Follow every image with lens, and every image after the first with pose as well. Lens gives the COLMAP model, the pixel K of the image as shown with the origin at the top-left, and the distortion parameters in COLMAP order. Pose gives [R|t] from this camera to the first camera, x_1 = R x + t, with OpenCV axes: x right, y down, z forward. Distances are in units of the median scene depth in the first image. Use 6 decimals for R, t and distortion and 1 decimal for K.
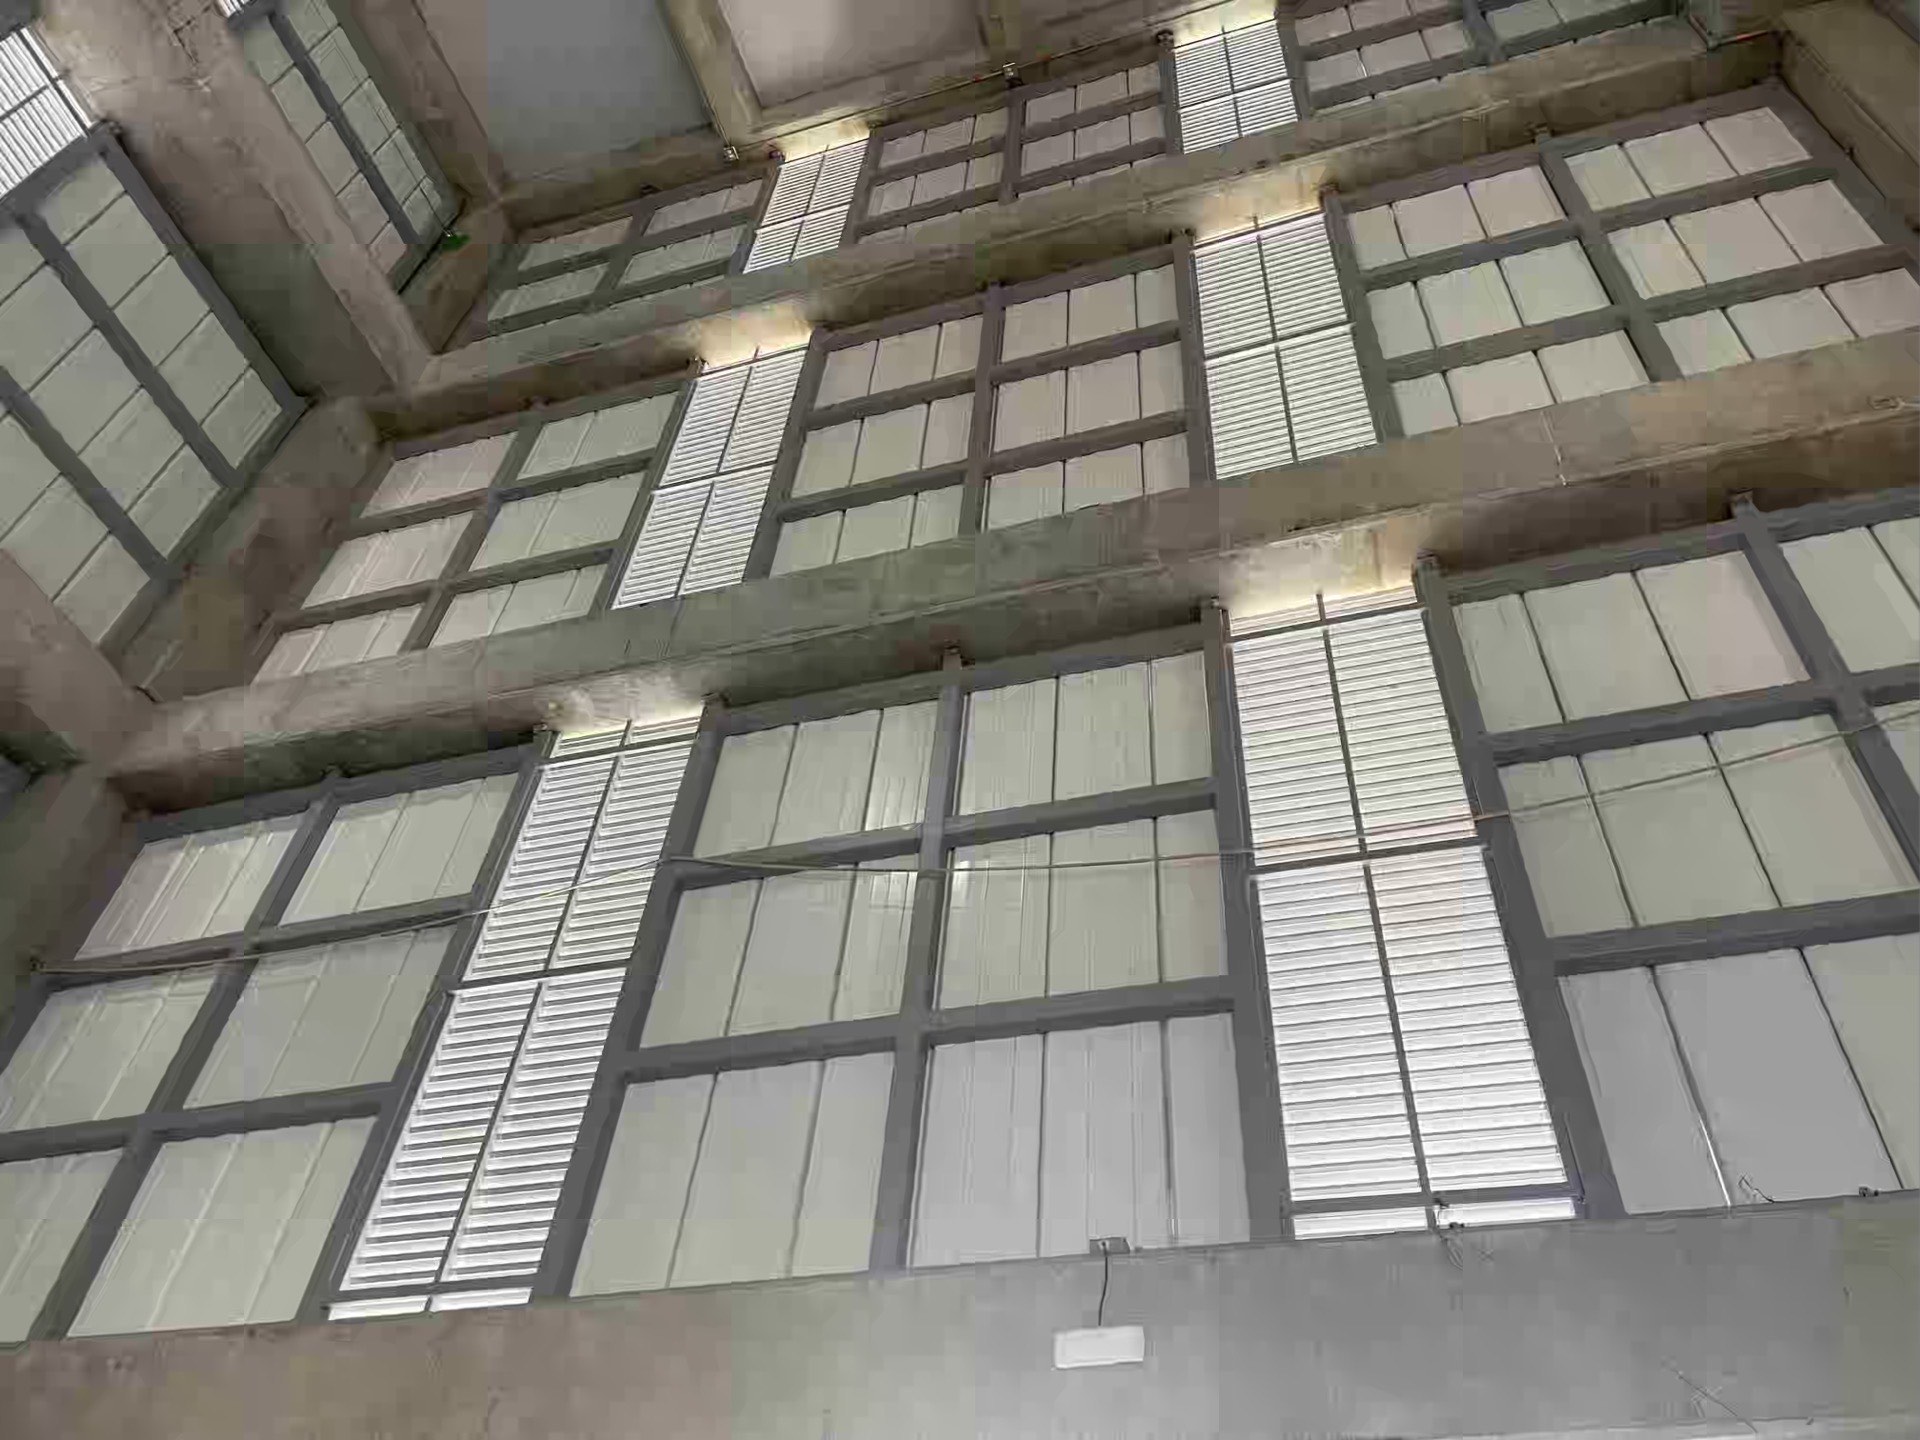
lens RADIAL K [[1419.2, 0, 972.5], [0, 1419.2, 707.6], [0, 0, 1]] dist [0.087959, -0.099554]
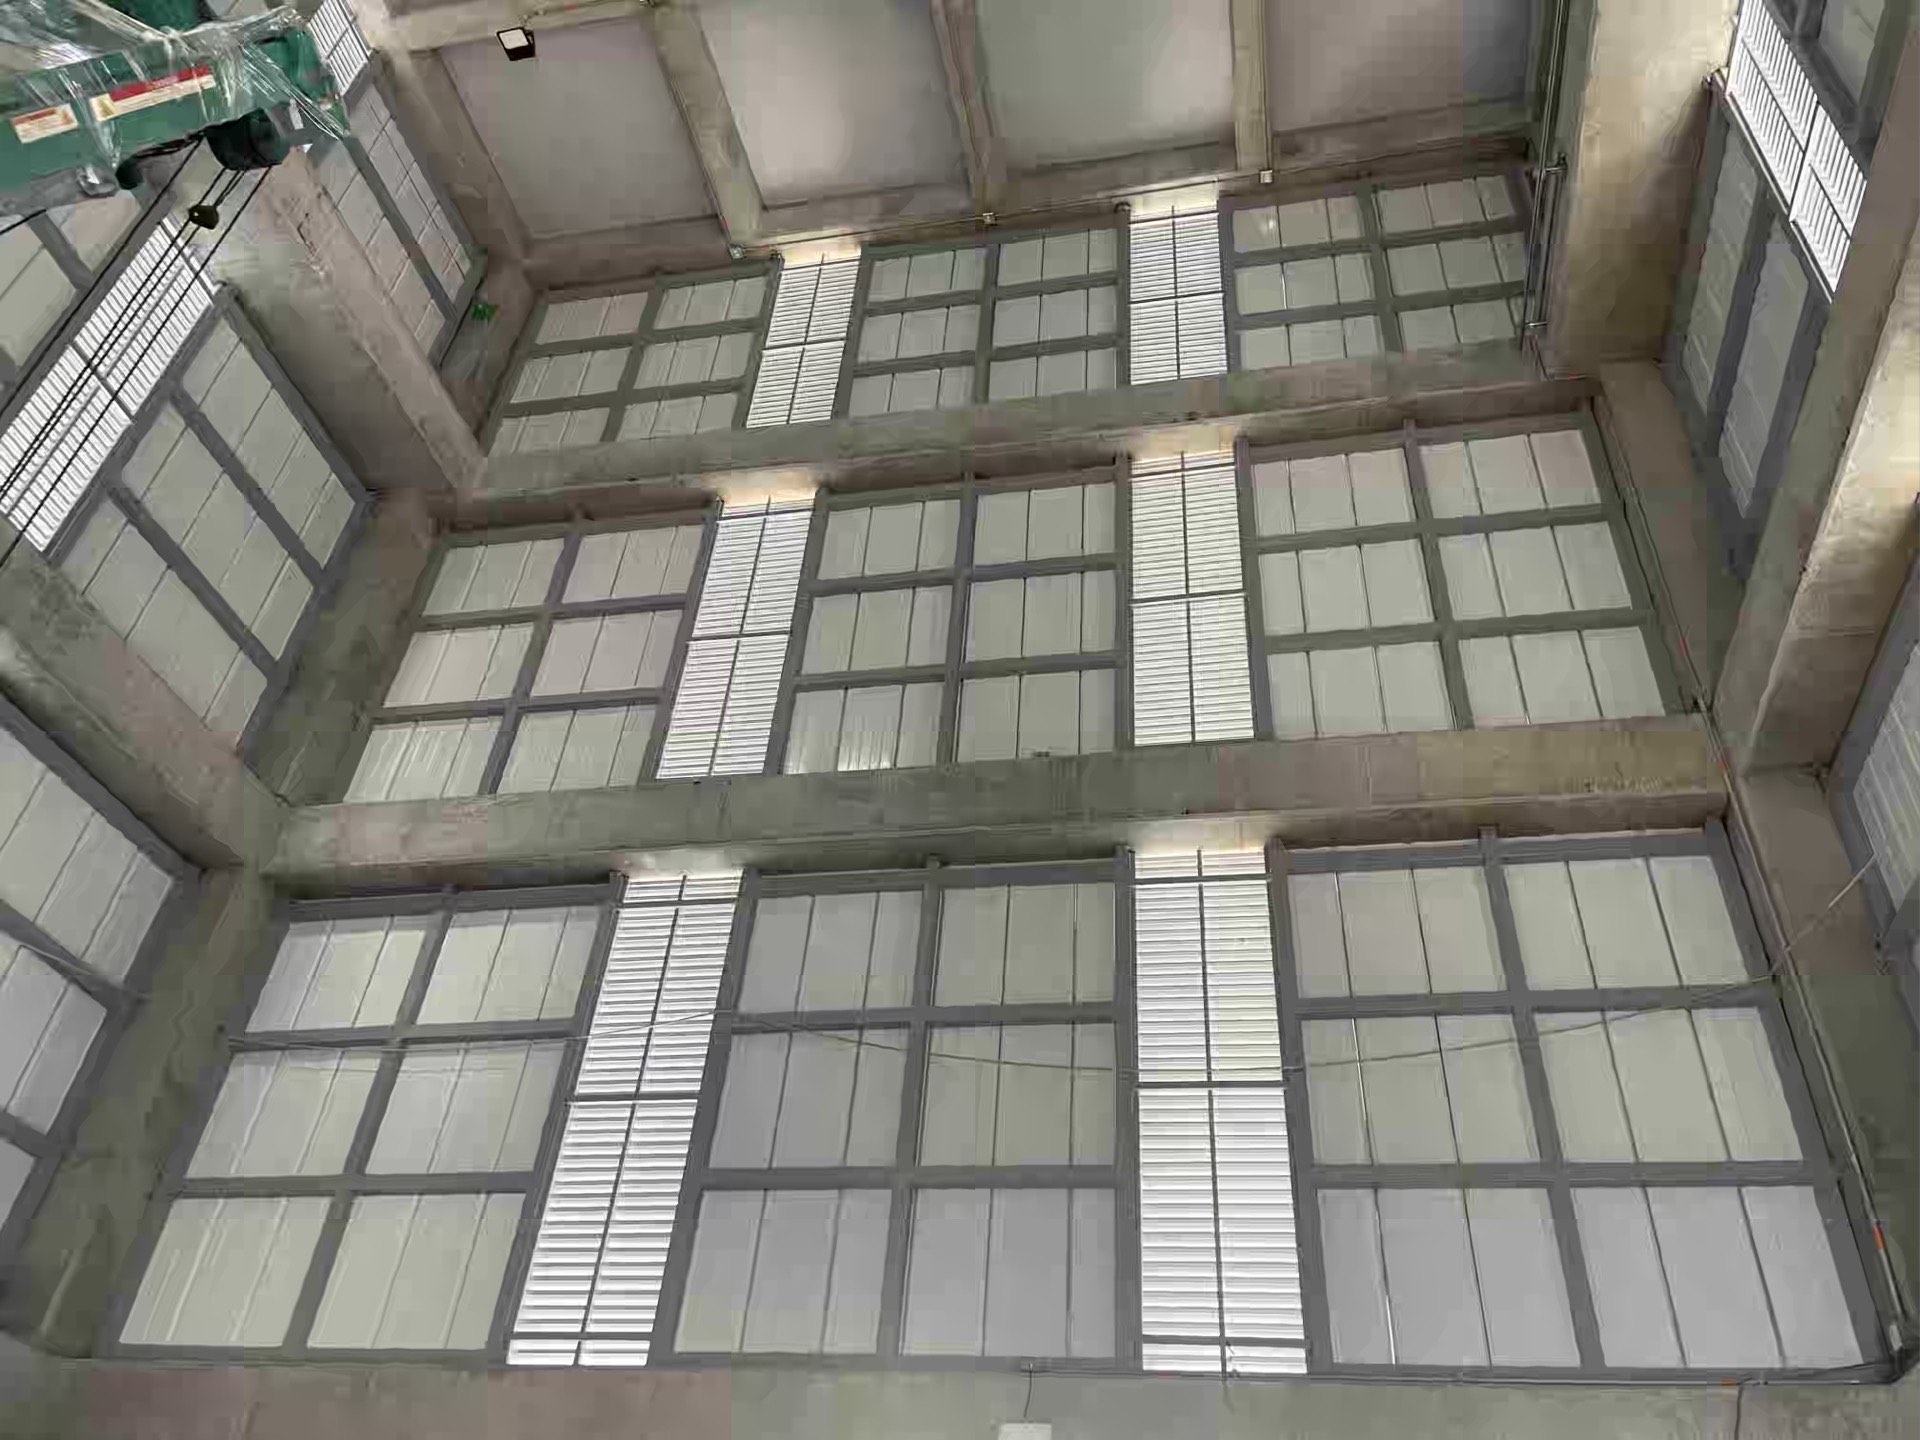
lens RADIAL K [[1441.2, 0, 956.4], [0, 1441.2, 694.9], [0, 0, 1]] dist [0.050954, -0.005149]
pose [[0.995554, 0.063599, 0.069473, -0.091331], [-0.072127, 0.989138, 0.128079, -0.347216], [-0.060573, -0.132520, 0.989328, -0.325793]]
